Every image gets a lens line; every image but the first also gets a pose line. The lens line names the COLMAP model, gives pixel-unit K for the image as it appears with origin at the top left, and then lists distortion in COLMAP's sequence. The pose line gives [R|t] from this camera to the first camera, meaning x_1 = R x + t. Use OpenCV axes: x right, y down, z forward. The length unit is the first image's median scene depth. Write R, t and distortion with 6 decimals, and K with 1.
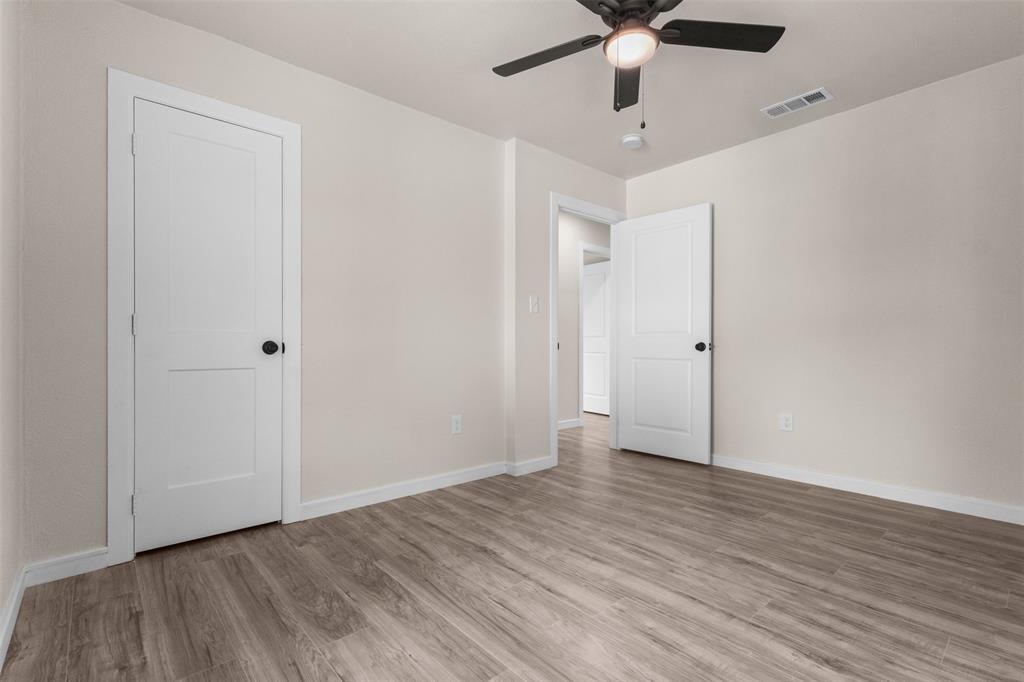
lens RADIAL K [[473.4, 0, 512.4], [0, 473.4, 342.0], [0, 0, 1]] dist [0.003796, 0.000535]
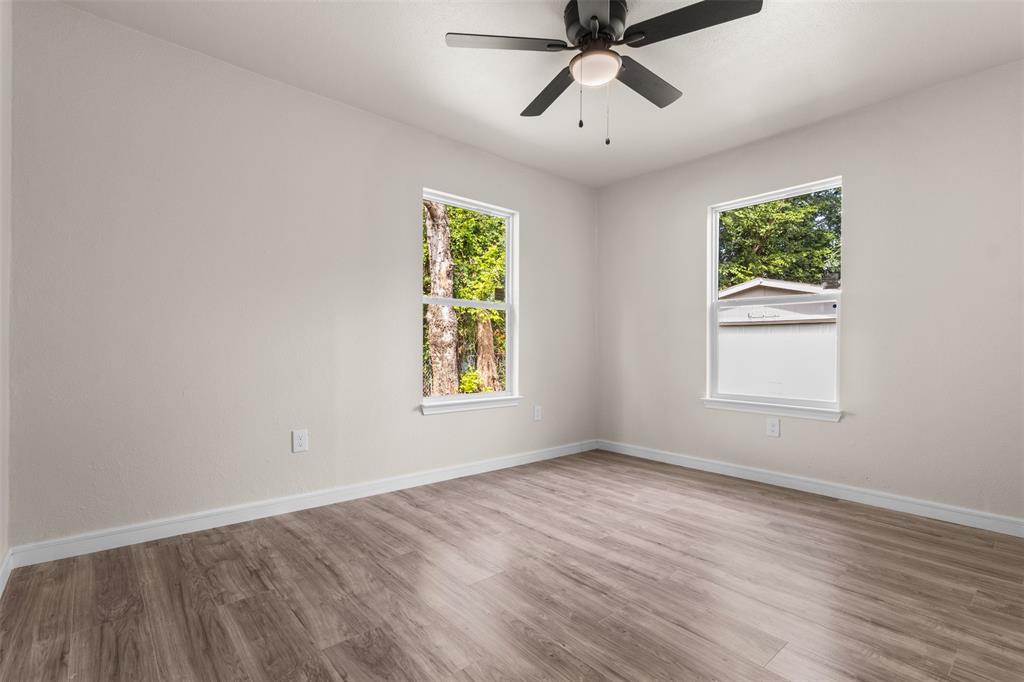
lens RADIAL K [[473.4, 0, 510.6], [0, 473.4, 342.0], [0, 0, 1]] dist [0.003796, 0.000535]
pose [[-0.999906, -0.007251, 0.011610, 0.412296], [-0.007452, 0.999821, -0.017404, 0.009115], [-0.011482, -0.017489, -0.999781, 2.026061]]
